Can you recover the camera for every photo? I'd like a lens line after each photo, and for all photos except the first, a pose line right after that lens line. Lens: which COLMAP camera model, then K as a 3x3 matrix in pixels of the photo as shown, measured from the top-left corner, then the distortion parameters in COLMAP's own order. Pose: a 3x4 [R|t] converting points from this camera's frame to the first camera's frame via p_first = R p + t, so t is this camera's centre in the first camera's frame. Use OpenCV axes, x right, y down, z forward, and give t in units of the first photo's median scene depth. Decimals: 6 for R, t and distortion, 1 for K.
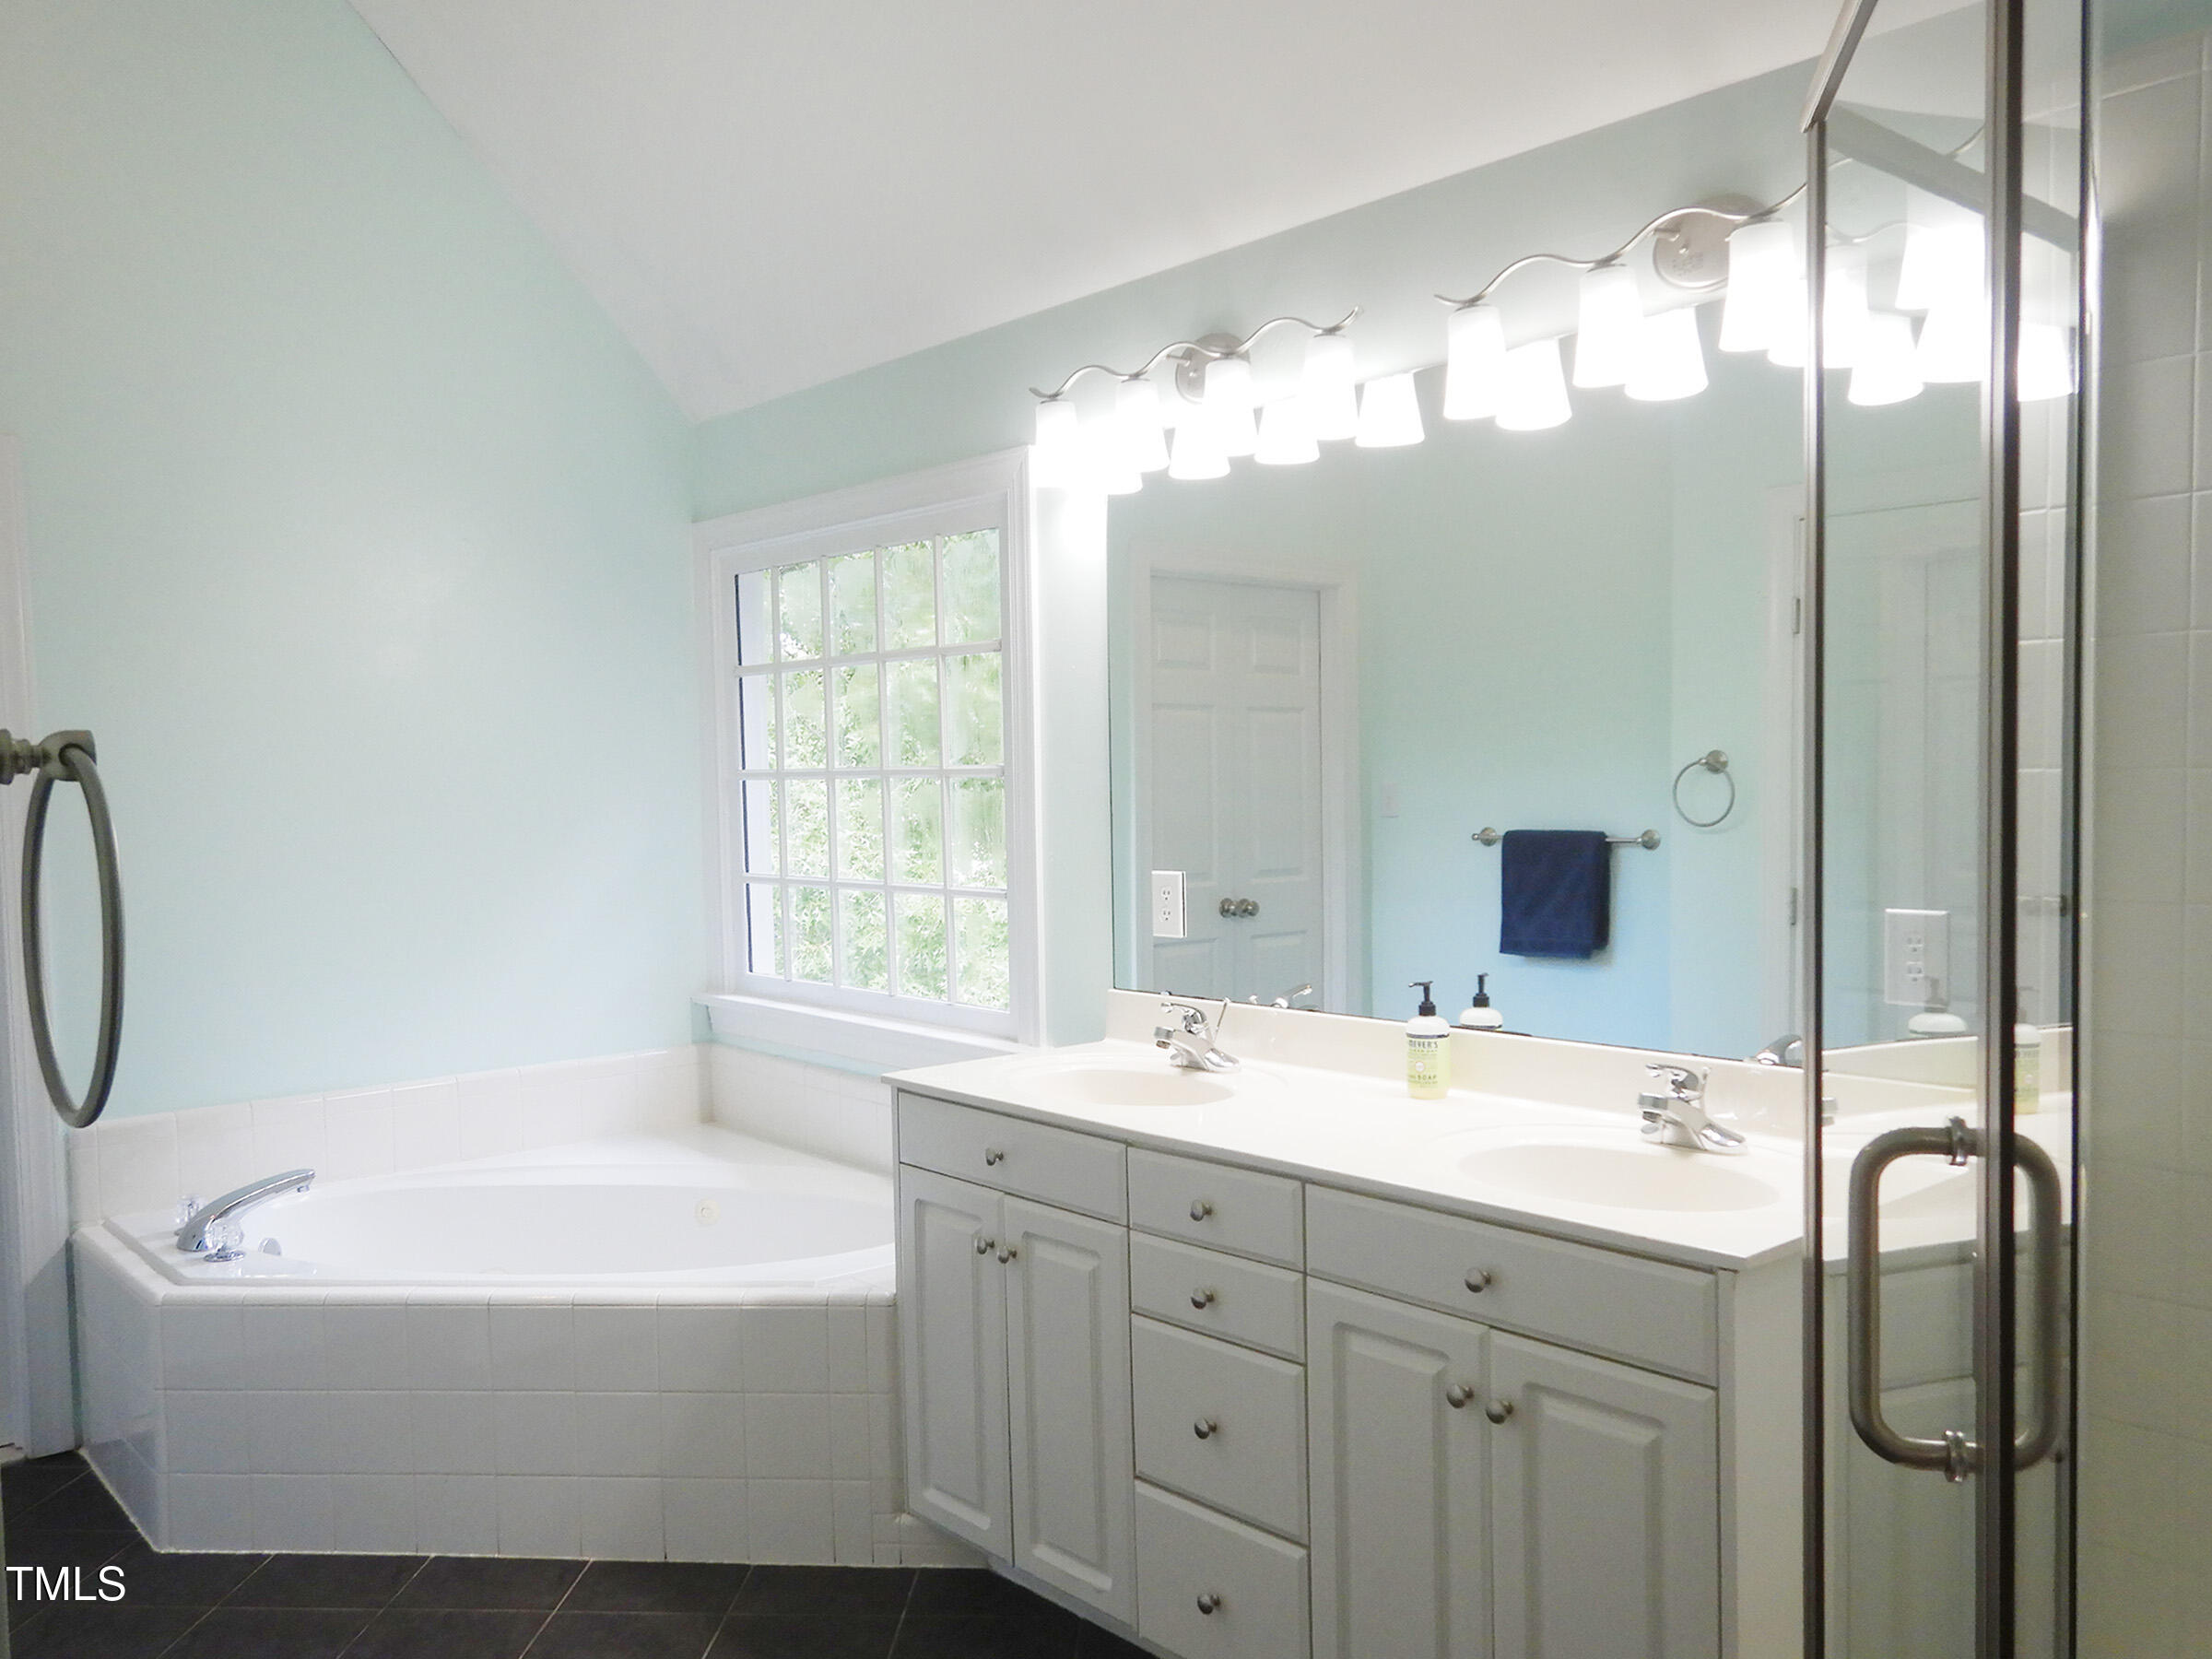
lens RADIAL K [[1616.2, 0, 1106.0], [0, 1616.2, 829.5], [0, 0, 1]] dist [0.001289, -0.001118]
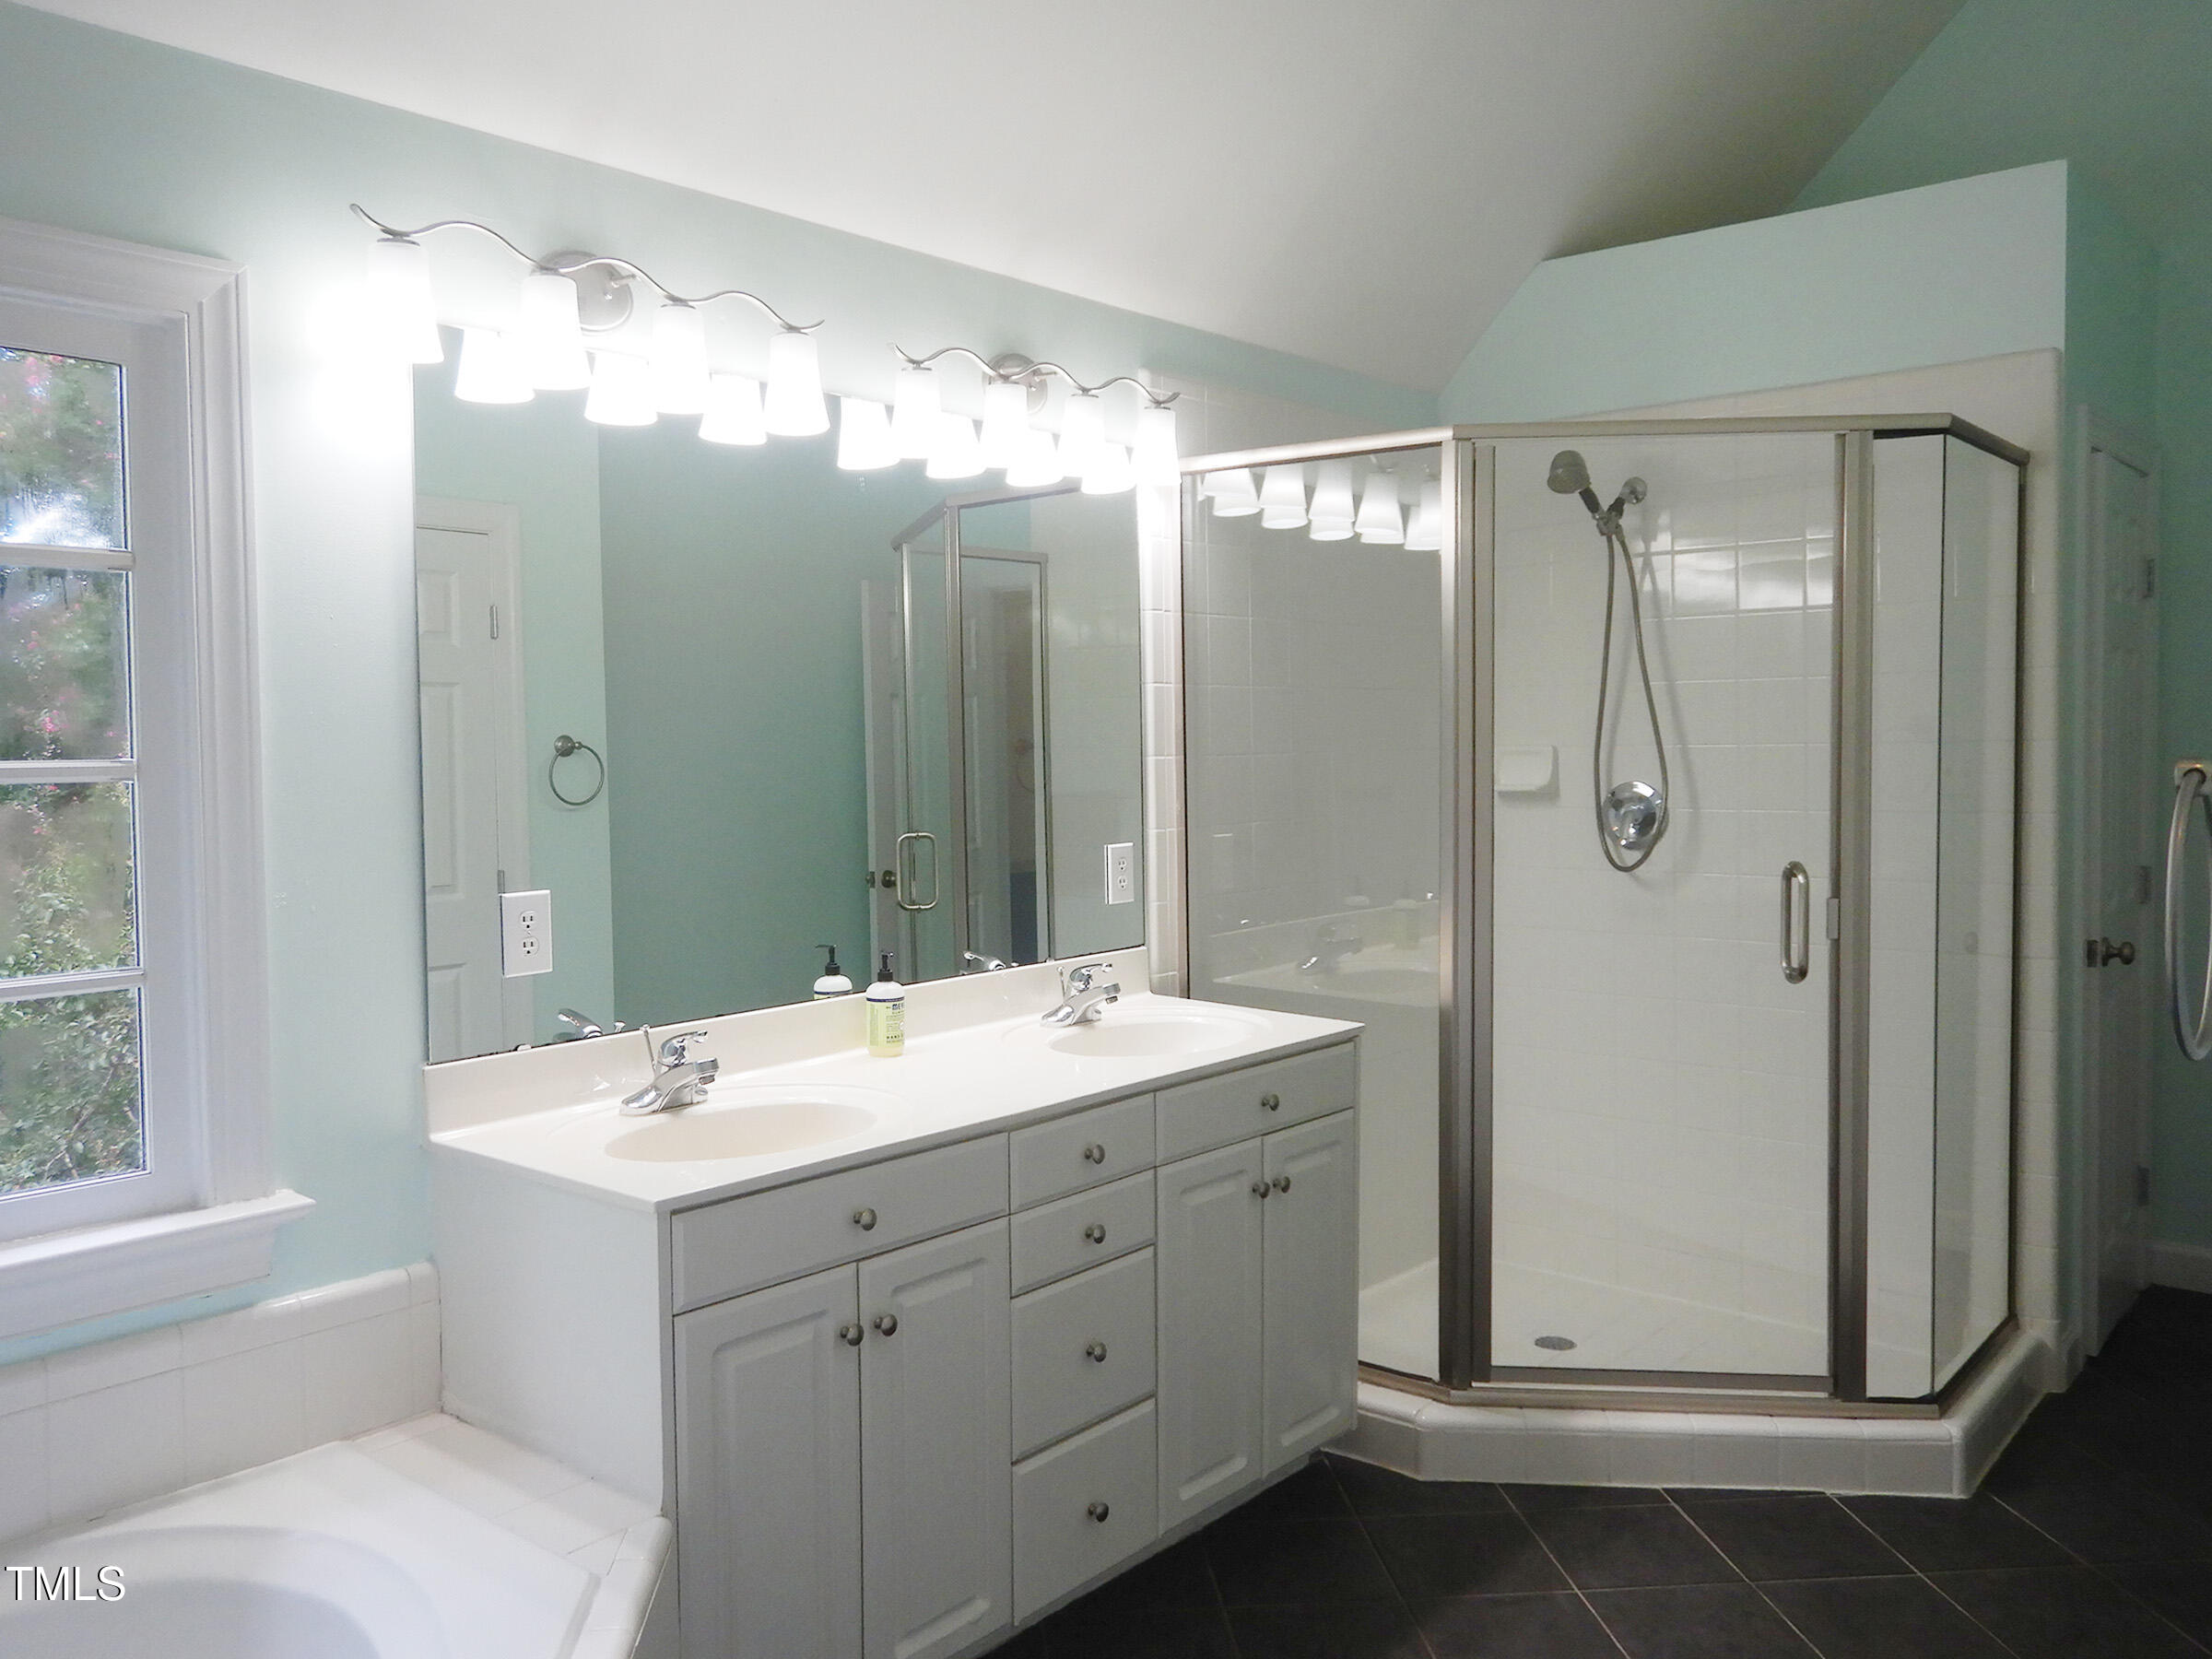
lens RADIAL K [[1560.6, 0, 1106.2], [0, 1560.6, 791.7], [0, 0, 1]] dist [0.004596, 0.000885]
pose [[-0.024263, -0.016710, 0.999566, -0.953955], [0.062311, 0.997891, 0.018194, -0.027771], [-0.997762, 0.062725, -0.023171, 0.954115]]
